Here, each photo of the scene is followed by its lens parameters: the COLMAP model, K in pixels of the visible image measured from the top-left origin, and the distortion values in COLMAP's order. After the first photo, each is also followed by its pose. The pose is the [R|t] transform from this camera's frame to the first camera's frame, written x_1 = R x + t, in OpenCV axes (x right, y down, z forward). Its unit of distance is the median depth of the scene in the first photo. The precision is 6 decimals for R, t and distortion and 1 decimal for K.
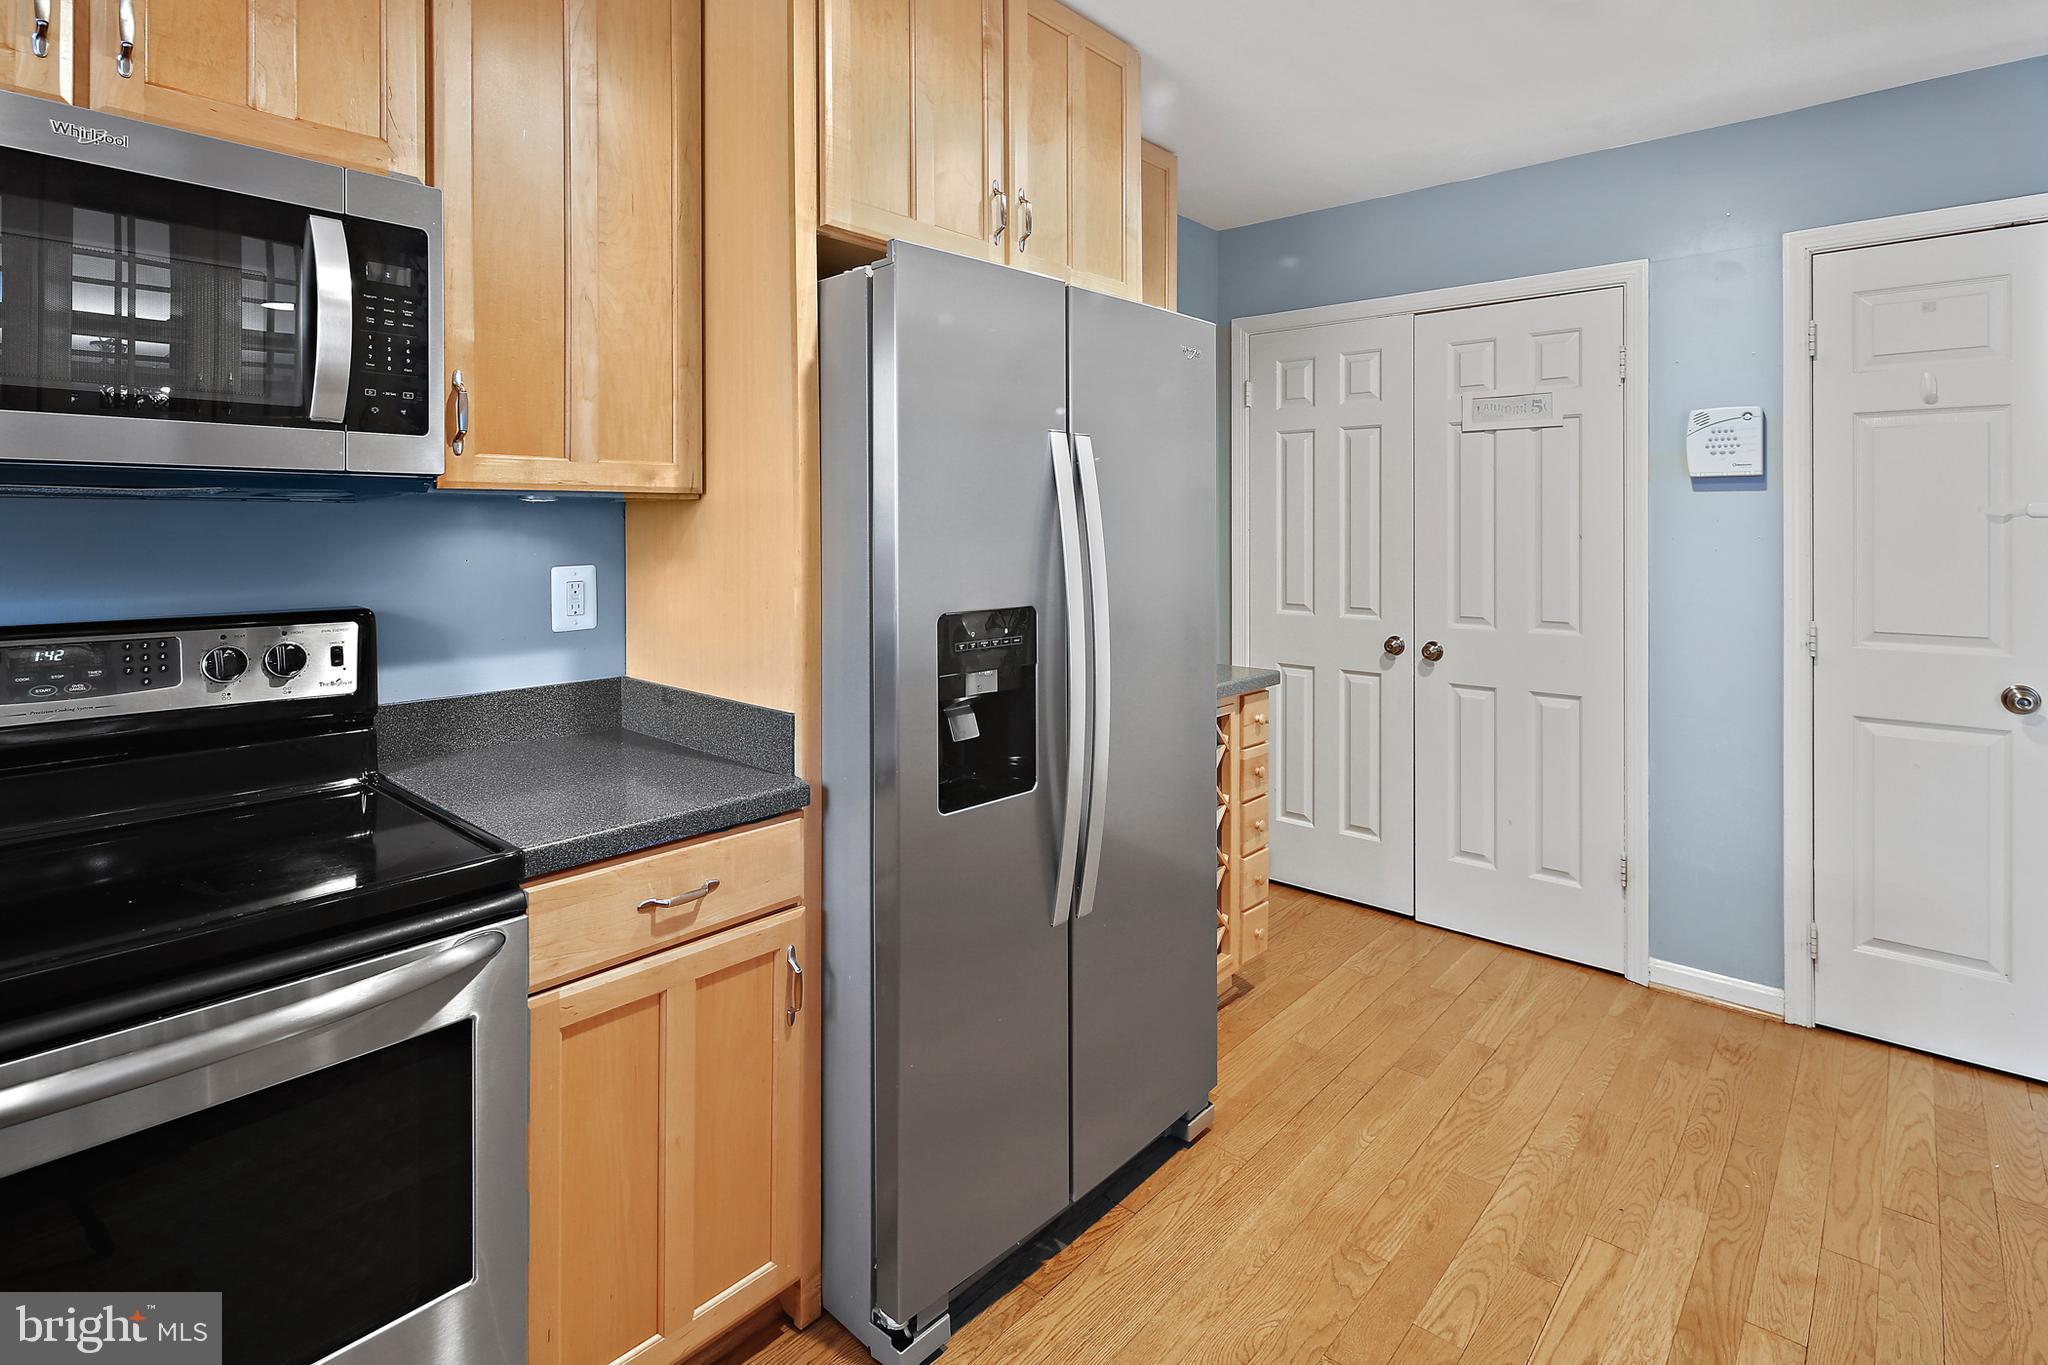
lens RADIAL K [[994.5, 0, 1050.3], [0, 994.5, 534.3], [0, 0, 1]] dist [-0.005847, -0.002286]
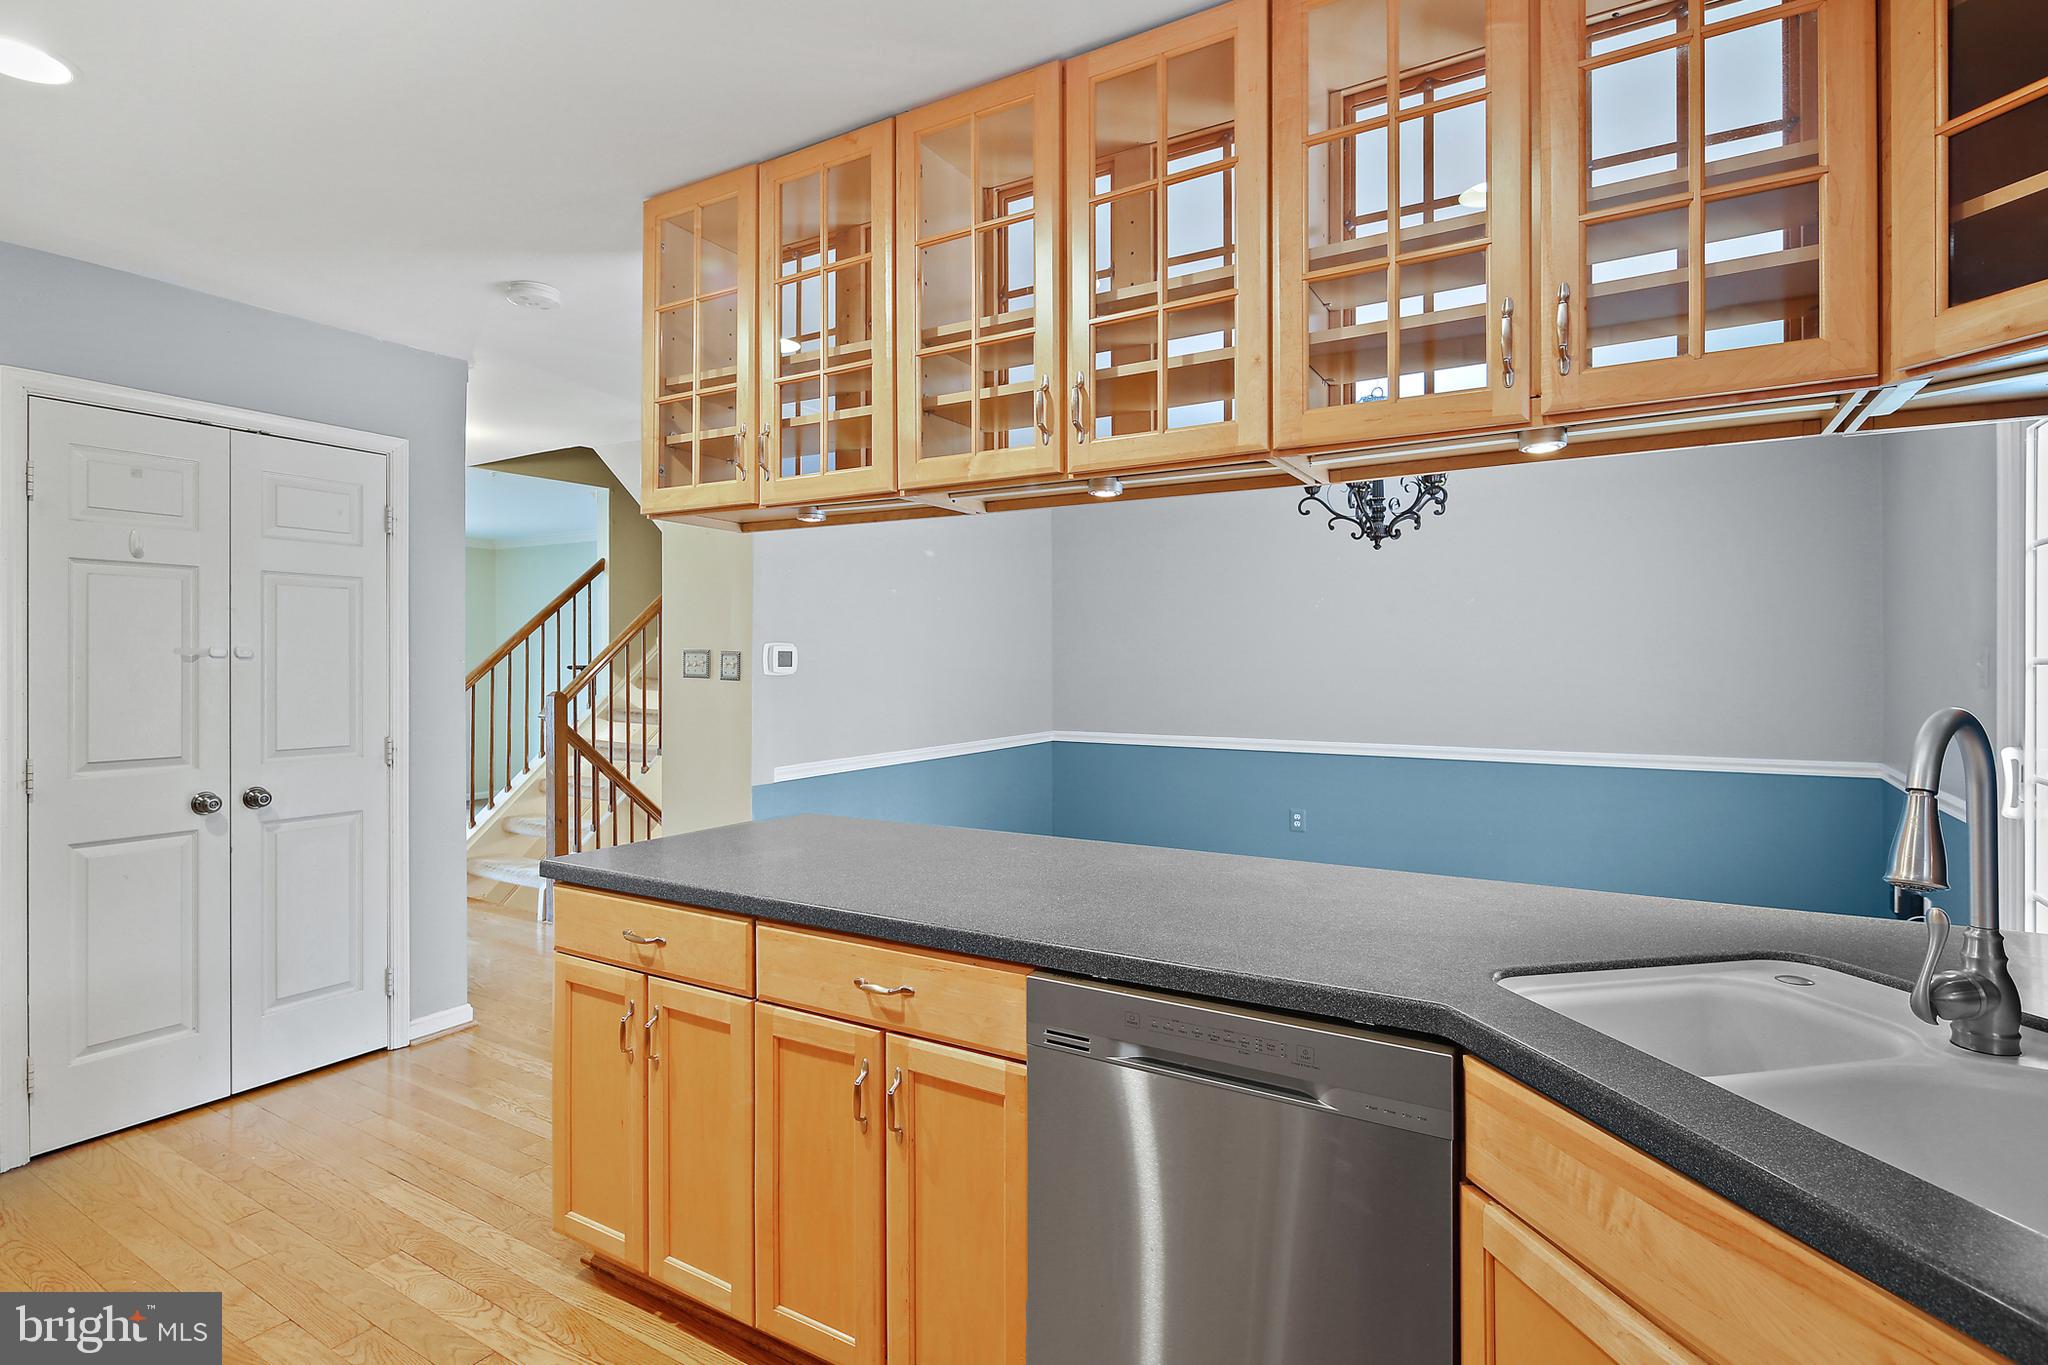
lens RADIAL K [[994.5, 0, 1032.1], [0, 994.5, 675.8], [0, 0, 1]] dist [-0.005847, -0.002286]
pose [[-0.192174, -0.016063, 0.981229, -0.078223], [-0.003764, 0.999871, 0.015631, -0.003123], [-0.981354, -0.000689, -0.192210, 0.036928]]
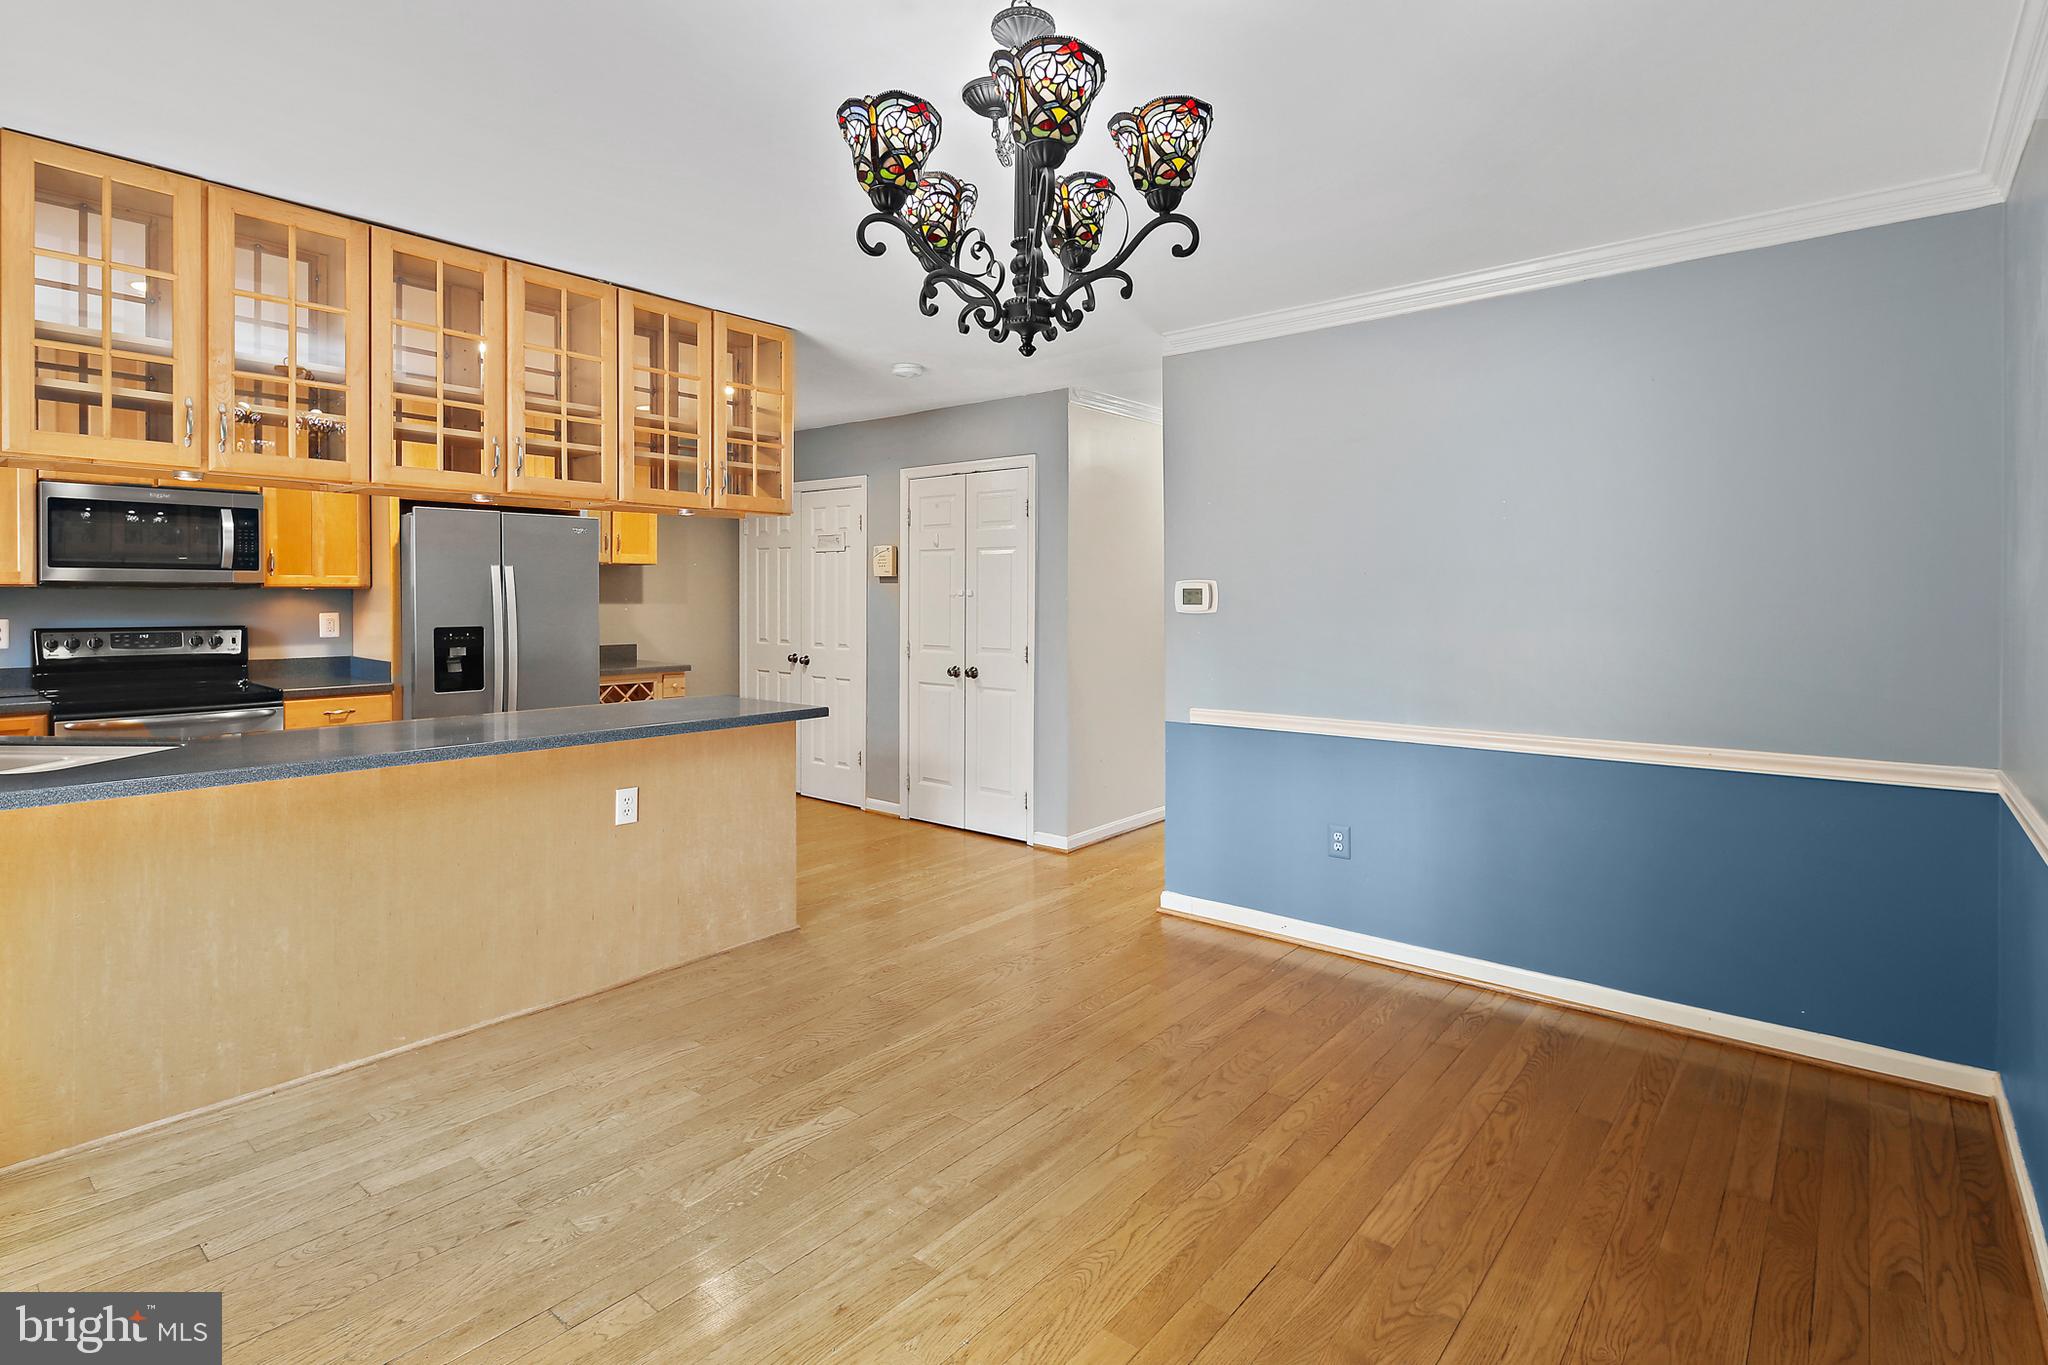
lens RADIAL K [[994.5, 0, 1062.6], [0, 994.5, 620.5], [0, 0, 1]] dist [-0.005847, -0.002286]
pose [[0.999509, 0.002589, 0.031214, 1.806940], [-0.003132, 0.999844, 0.017363, -0.001285], [-0.031164, -0.017452, 0.999362, -2.210245]]
